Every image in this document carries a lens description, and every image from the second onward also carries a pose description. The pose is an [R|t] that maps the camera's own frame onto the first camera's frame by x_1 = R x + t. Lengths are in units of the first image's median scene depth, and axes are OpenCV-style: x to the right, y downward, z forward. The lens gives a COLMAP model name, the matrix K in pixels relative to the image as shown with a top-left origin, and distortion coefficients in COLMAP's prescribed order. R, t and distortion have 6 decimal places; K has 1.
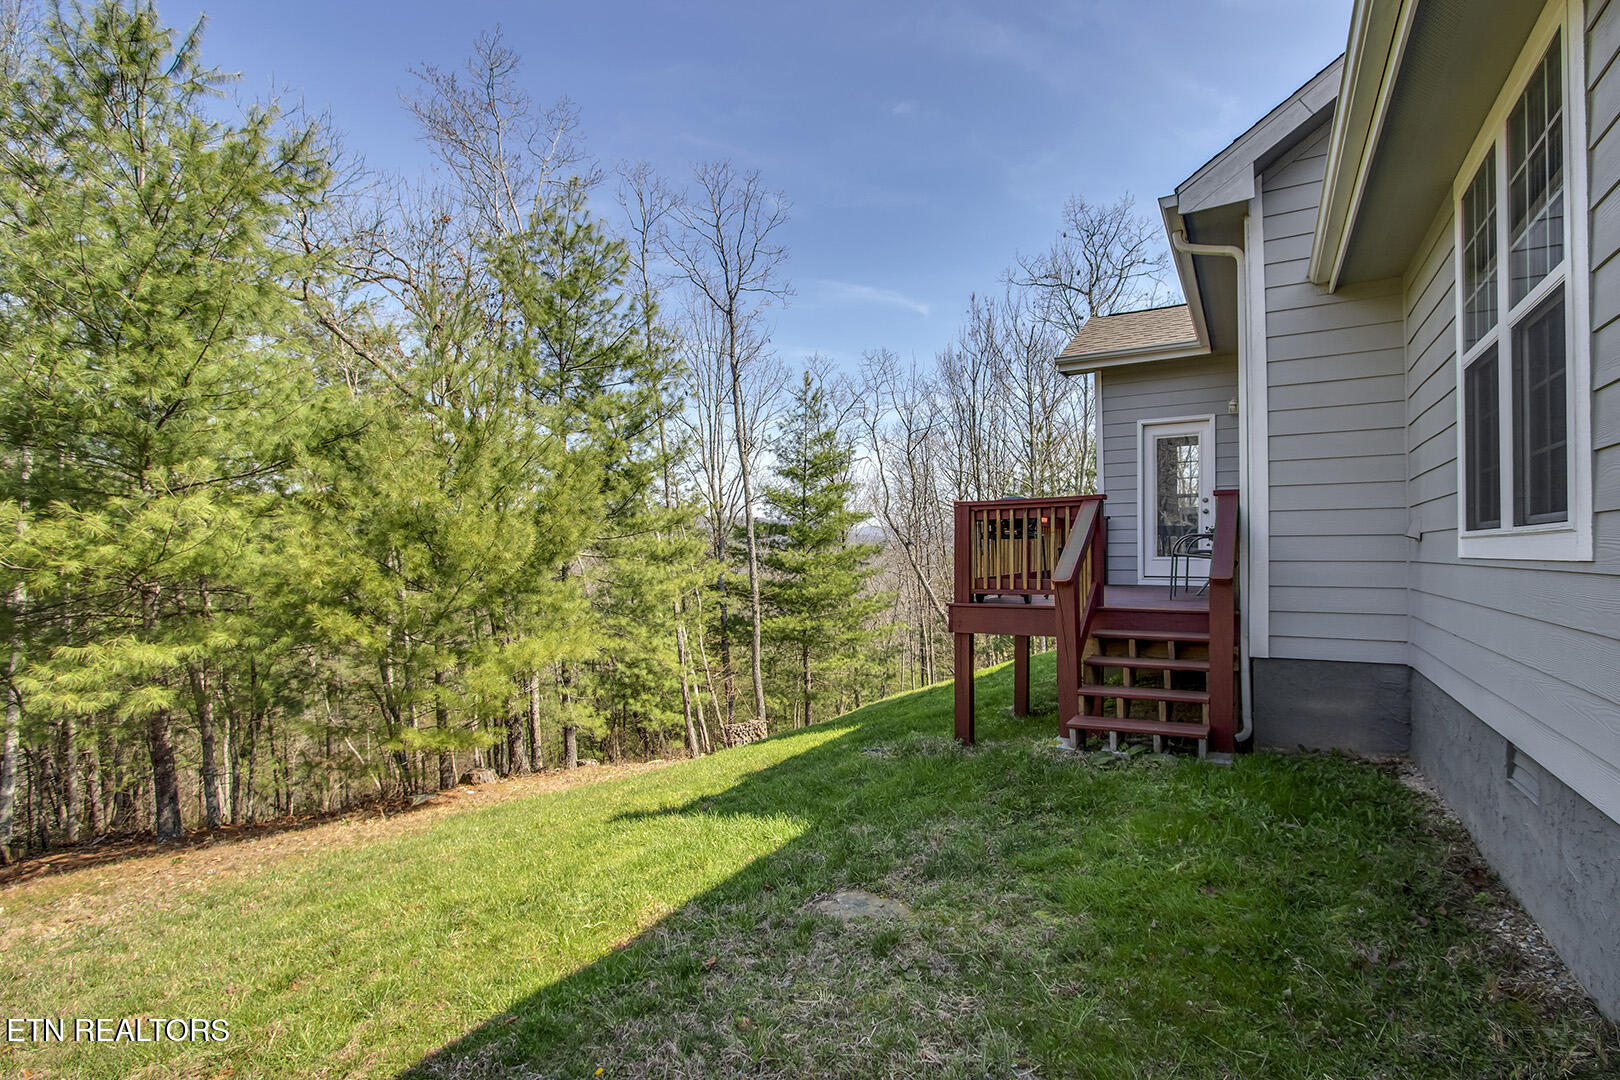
lens RADIAL K [[764.3, 0, 816.3], [0, 764.3, 552.6], [0, 0, 1]] dist [-0.007407, -0.000318]
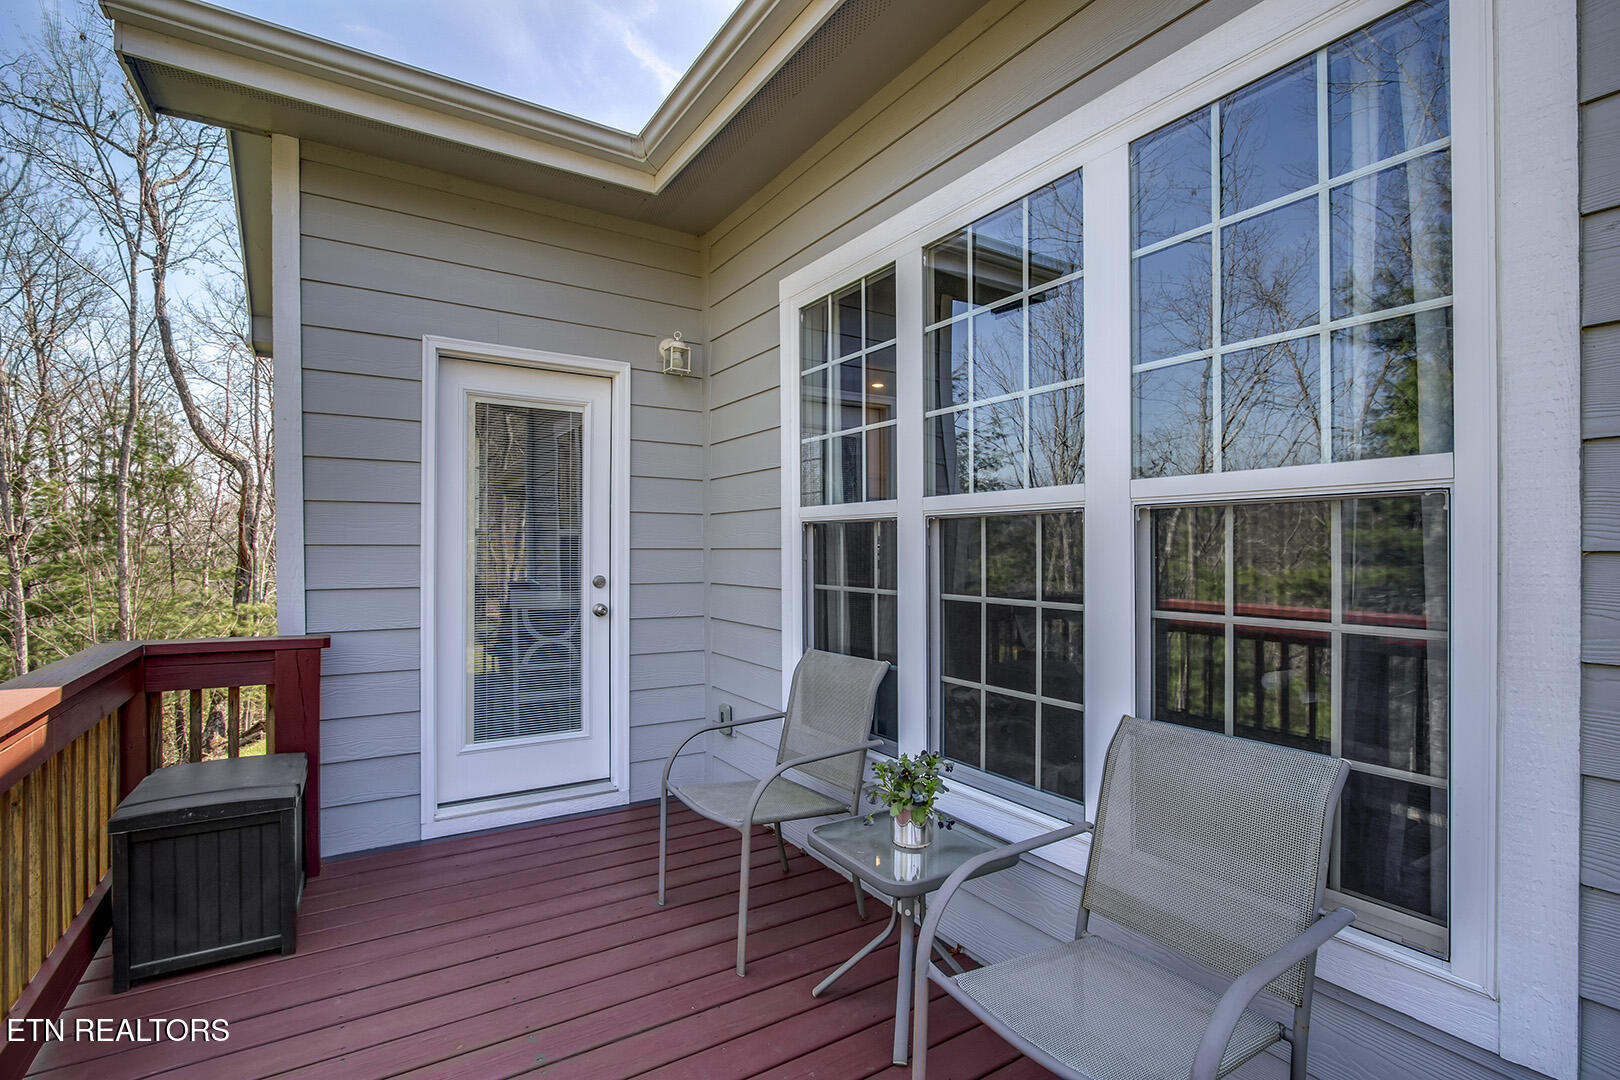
lens RADIAL K [[764.3, 0, 816.3], [0, 764.3, 552.6], [0, 0, 1]] dist [-0.007407, -0.000318]
pose [[0.460464, 0.003929, 0.887670, 0.068085], [-0.005141, 0.999985, -0.001760, -0.026143], [-0.887664, -0.003753, 0.460477, 0.227622]]
